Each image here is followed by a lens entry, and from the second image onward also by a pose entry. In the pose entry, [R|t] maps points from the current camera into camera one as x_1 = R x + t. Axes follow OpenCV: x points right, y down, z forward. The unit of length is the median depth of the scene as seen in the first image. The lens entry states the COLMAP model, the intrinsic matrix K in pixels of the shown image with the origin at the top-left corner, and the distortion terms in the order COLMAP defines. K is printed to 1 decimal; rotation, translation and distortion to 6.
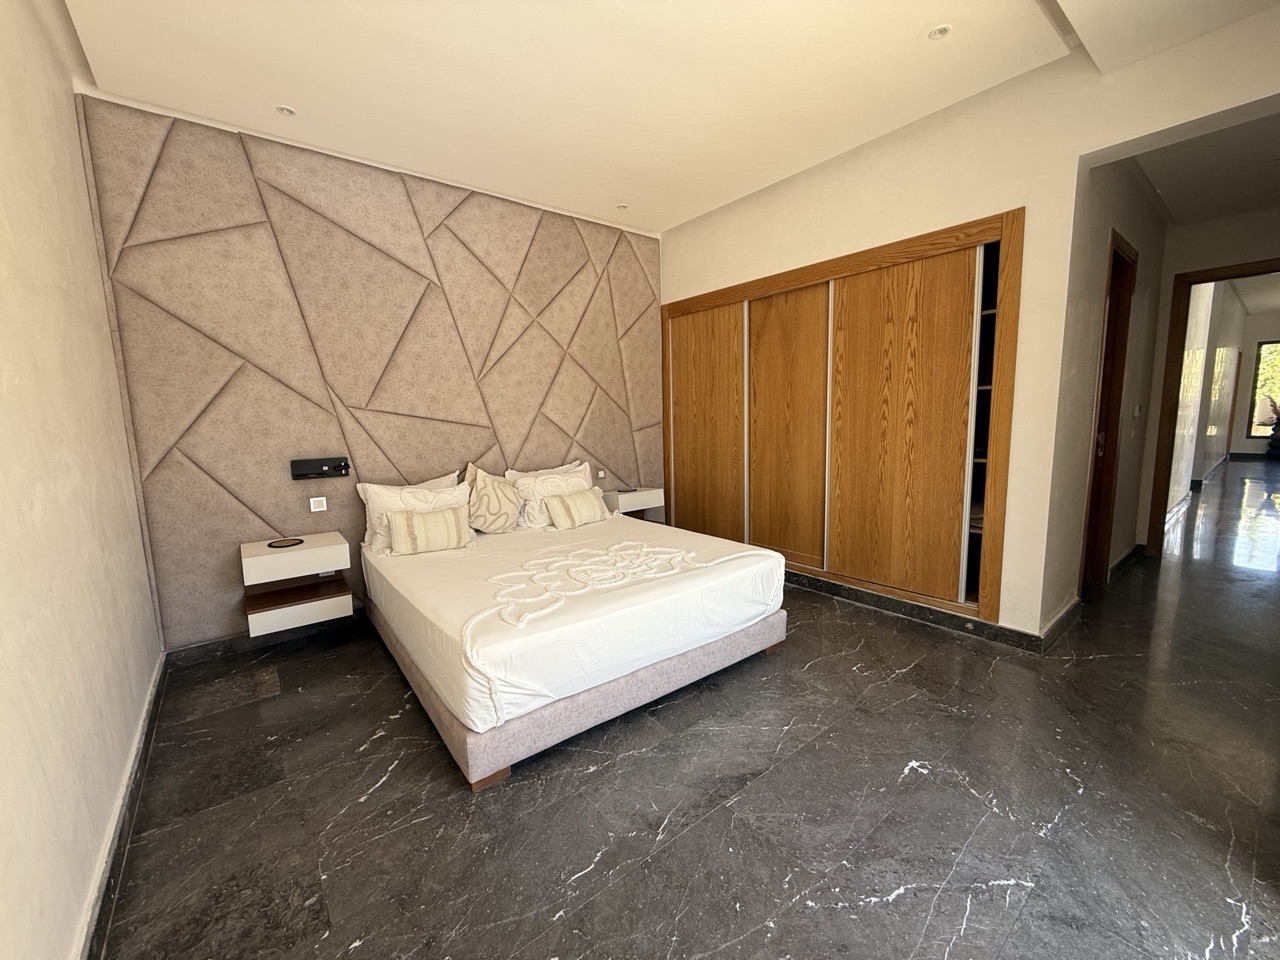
lens RADIAL K [[510.1, 0, 636.8], [0, 510.1, 479.5], [0, 0, 1]] dist [0.000267, 0.000374]
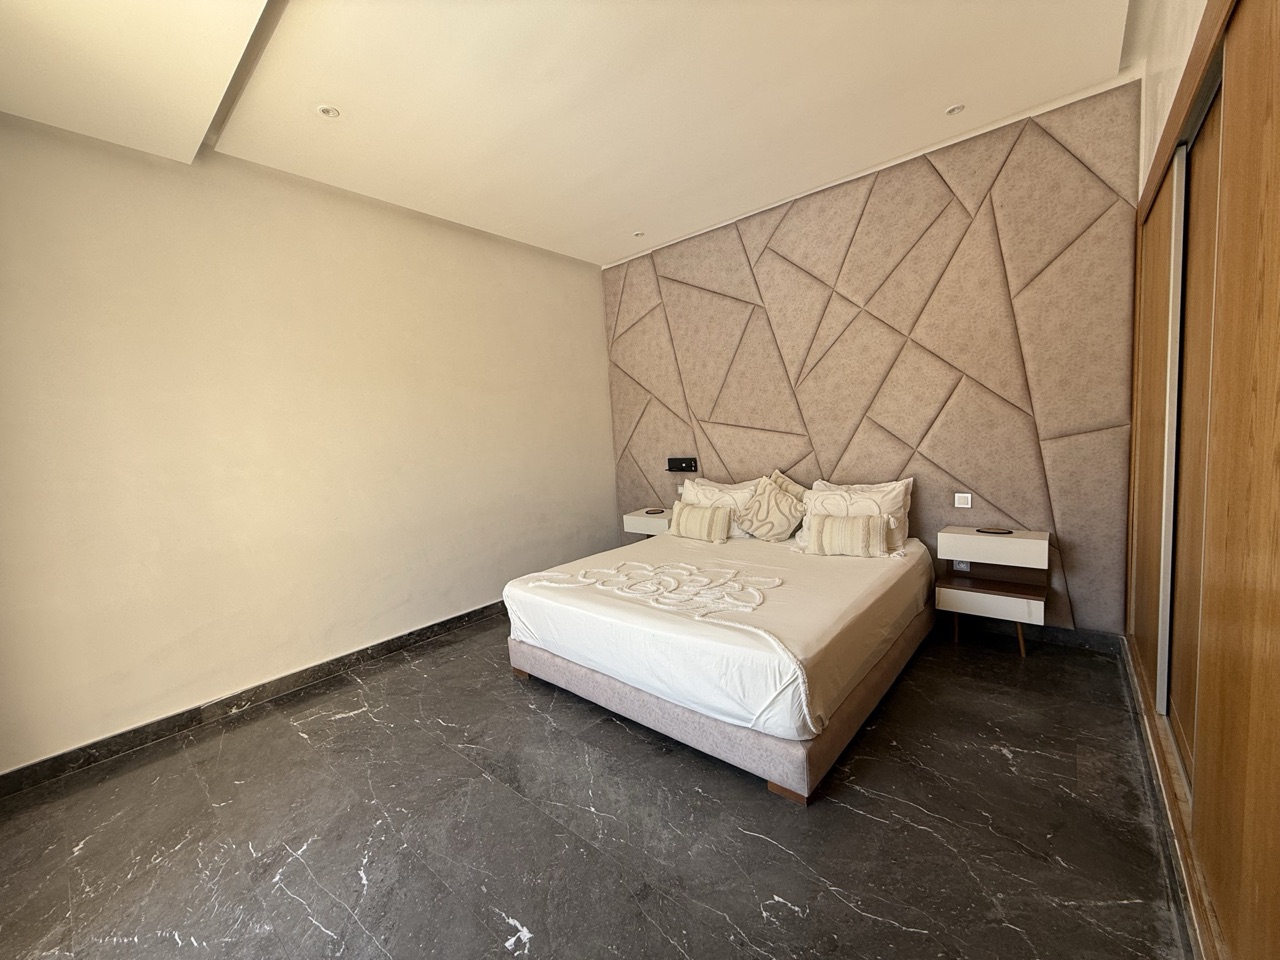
lens RADIAL K [[510.1, 0, 636.8], [0, 510.1, 479.5], [0, 0, 1]] dist [0.000267, 0.000374]
pose [[0.192710, 0.104414, -0.975685, 0.707240], [-0.069800, 0.993262, 0.092509, -0.098534], [0.978770, 0.050276, 0.198700, 0.567266]]
